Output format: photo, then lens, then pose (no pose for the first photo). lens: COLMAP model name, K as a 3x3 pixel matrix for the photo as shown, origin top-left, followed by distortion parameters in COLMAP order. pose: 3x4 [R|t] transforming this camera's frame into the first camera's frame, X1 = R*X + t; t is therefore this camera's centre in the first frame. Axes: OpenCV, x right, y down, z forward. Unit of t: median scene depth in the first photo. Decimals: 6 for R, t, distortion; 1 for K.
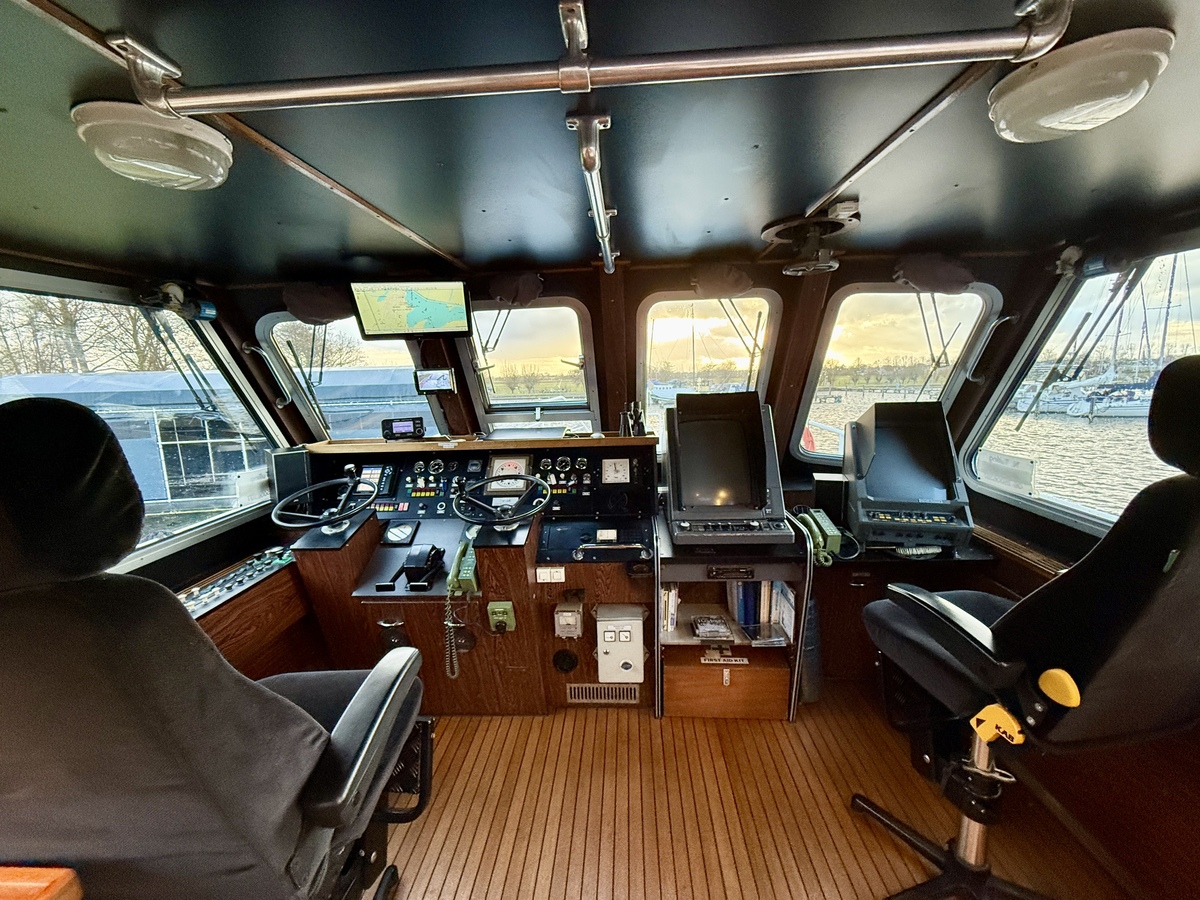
lens RADIAL K [[476.2, 0, 603.4], [0, 476.2, 446.1], [0, 0, 1]] dist [-0.003112, -0.000160]
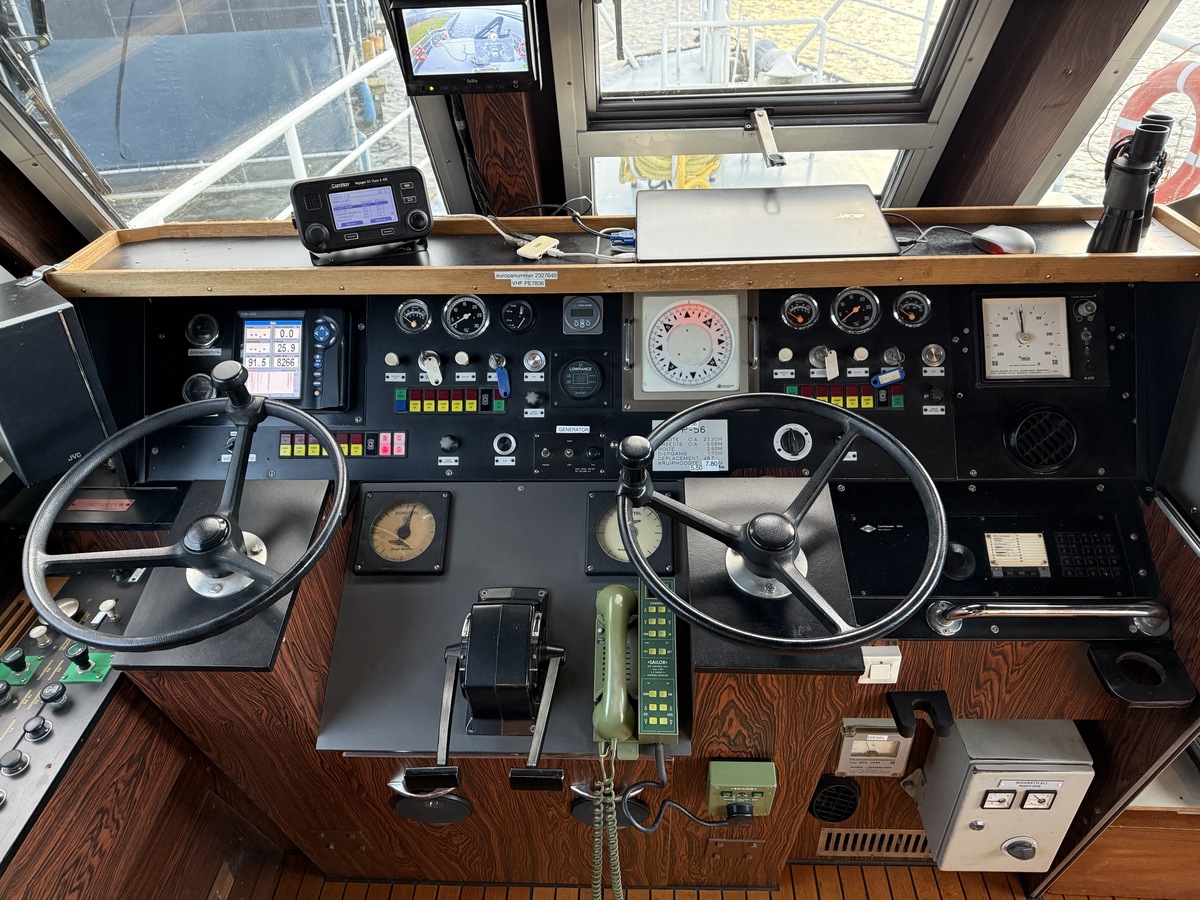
lens RADIAL K [[850.2, 0, 603.5], [0, 850.2, 451.7], [0, 0, 1]] dist [0.026106, -0.009658]
pose [[0.999968, -0.003476, 0.007224, -0.277576], [0.000007, 0.901498, 0.432783, -0.136282], [-0.008016, -0.432770, 0.901469, 0.451907]]
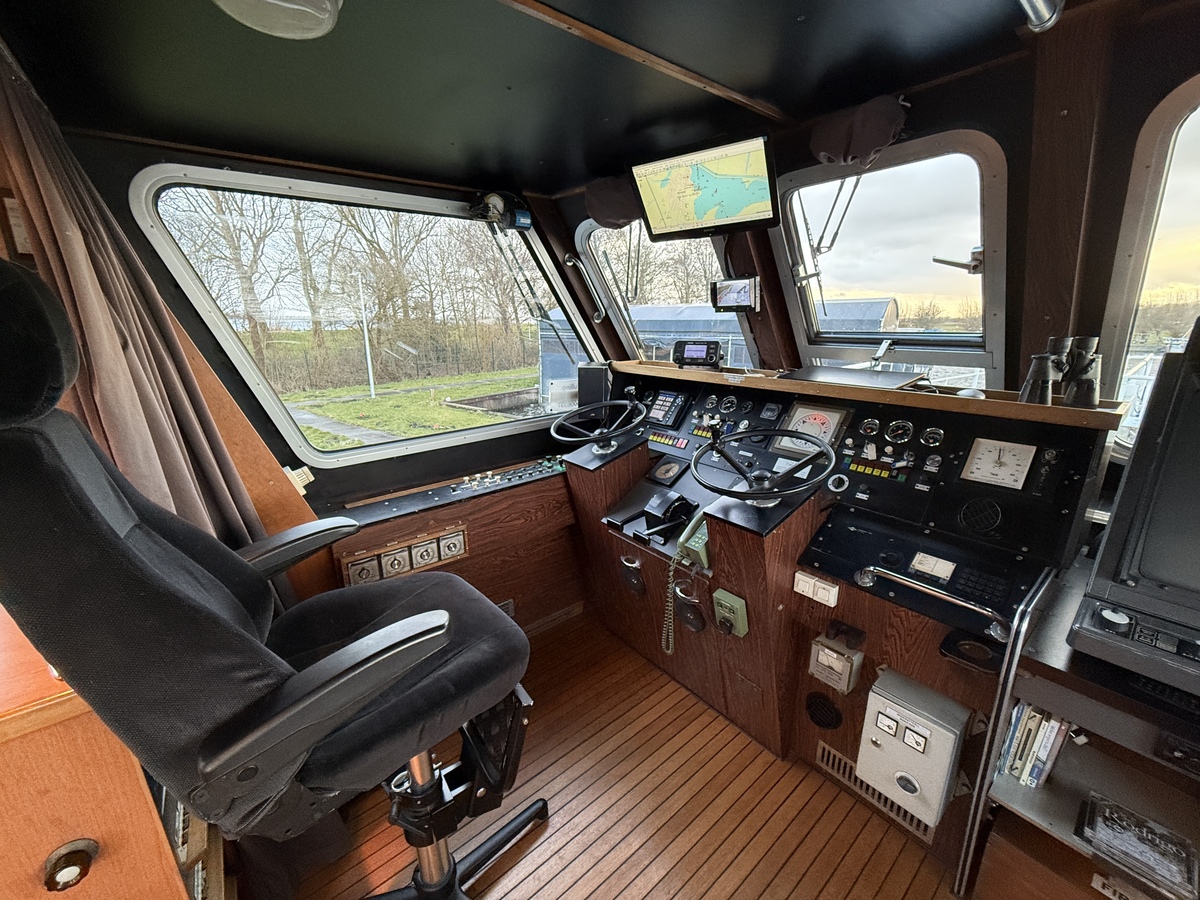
lens RADIAL K [[476.2, 0, 604.3], [0, 476.2, 449.0], [0, 0, 1]] dist [-0.003112, -0.000160]
pose [[0.669172, 0.223393, -0.708735, 0.111155], [-0.127675, 0.974125, 0.186495, -0.008130], [0.732057, -0.034310, 0.680378, 0.302959]]
